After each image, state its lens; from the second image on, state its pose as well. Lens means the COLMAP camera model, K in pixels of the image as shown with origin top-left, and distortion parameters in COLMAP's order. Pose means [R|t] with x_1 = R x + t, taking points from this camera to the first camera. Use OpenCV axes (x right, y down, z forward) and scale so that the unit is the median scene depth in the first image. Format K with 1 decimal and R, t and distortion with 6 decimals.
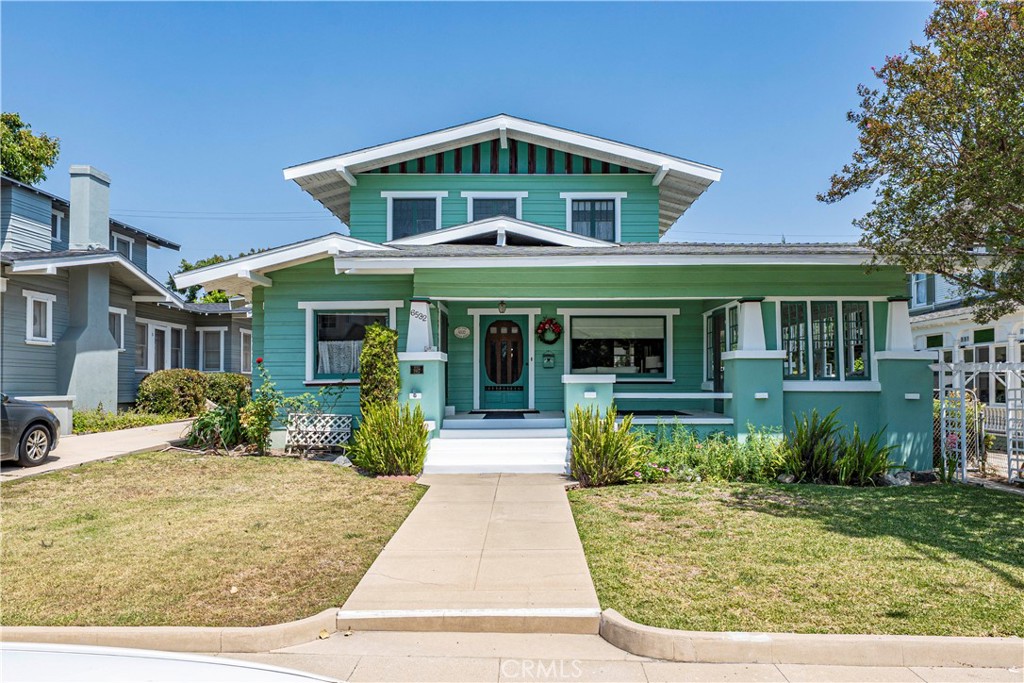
lens RADIAL K [[663.4, 0, 519.2], [0, 663.4, 337.1], [0, 0, 1]] dist [-0.000509, -0.001631]
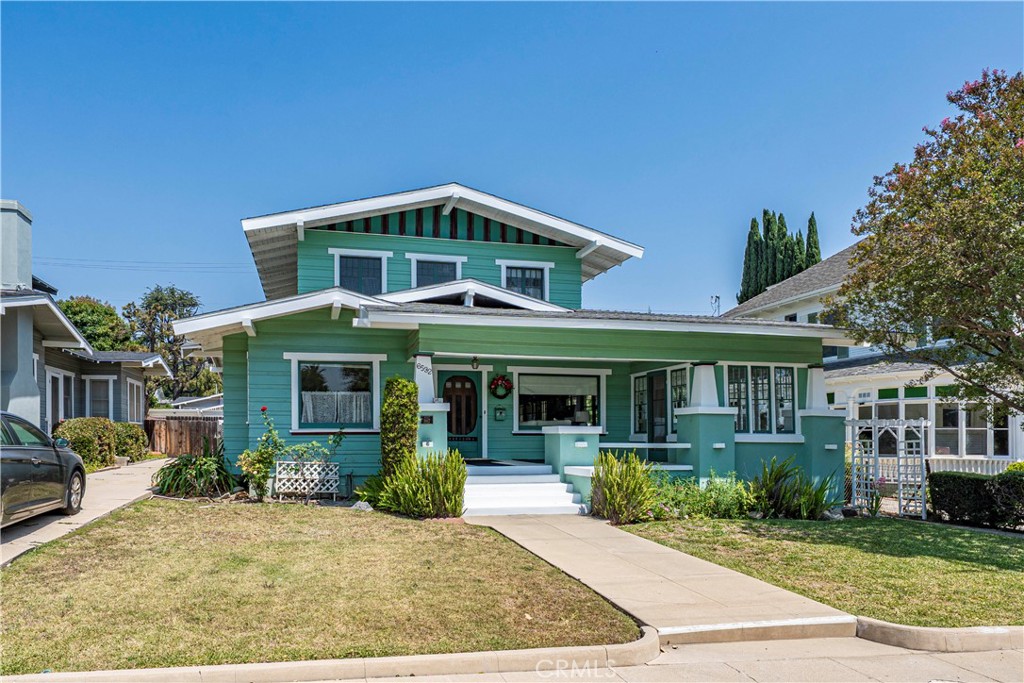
lens RADIAL K [[619.6, 0, 467.0], [0, 619.6, 406.9], [0, 0, 1]] dist [0.001479, -0.002881]
pose [[0.982561, 0.016159, 0.185237, -0.222328], [-0.020035, 0.999617, 0.019074, 0.006604], [-0.184858, -0.022453, 0.982509, 0.009373]]
